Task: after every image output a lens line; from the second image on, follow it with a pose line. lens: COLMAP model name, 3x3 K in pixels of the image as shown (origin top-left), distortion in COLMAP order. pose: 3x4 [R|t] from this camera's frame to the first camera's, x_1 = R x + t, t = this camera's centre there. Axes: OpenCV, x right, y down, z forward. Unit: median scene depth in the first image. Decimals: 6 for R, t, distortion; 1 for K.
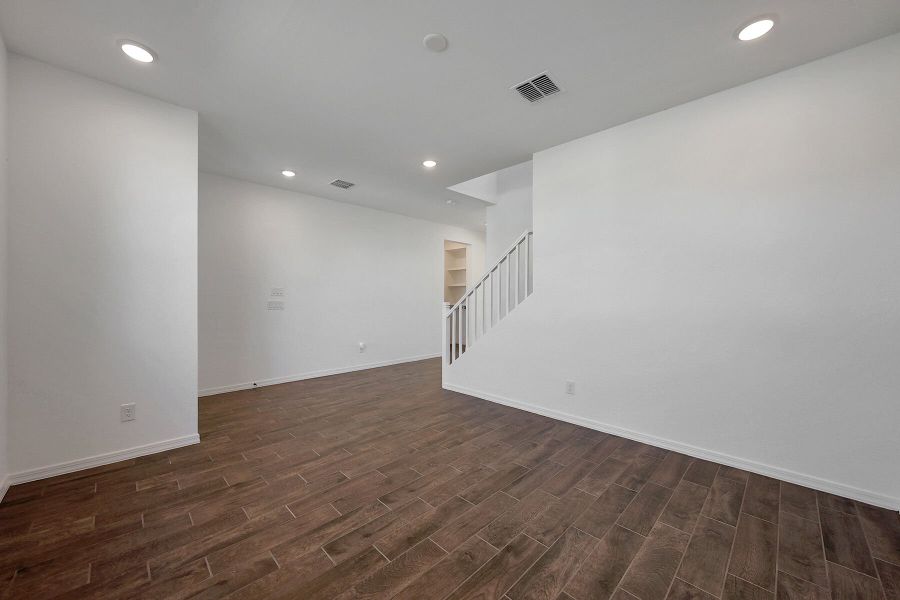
lens RADIAL K [[343.0, 0, 450.0], [0, 343.0, 300.0], [0, 0, 1]] dist [0.001804, 0.000121]
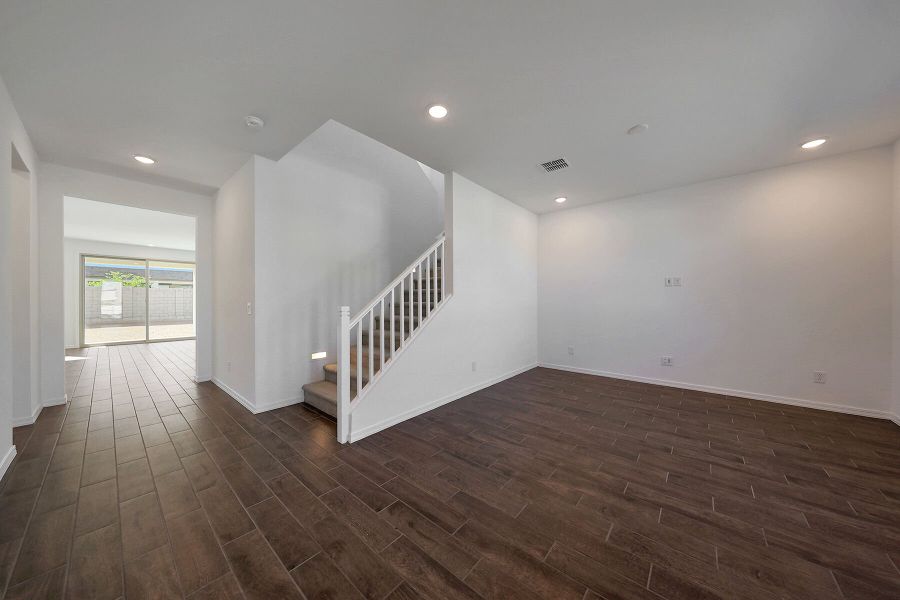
lens RADIAL K [[286.3, 0, 439.8], [0, 286.3, 302.7], [0, 0, 1]] dist [0.000932, 0.000053]
pose [[-0.060365, -0.010809, 0.998118, -1.015778], [0.001706, 0.999939, 0.010932, -0.013764], [-0.998175, 0.002363, -0.060343, 1.582058]]
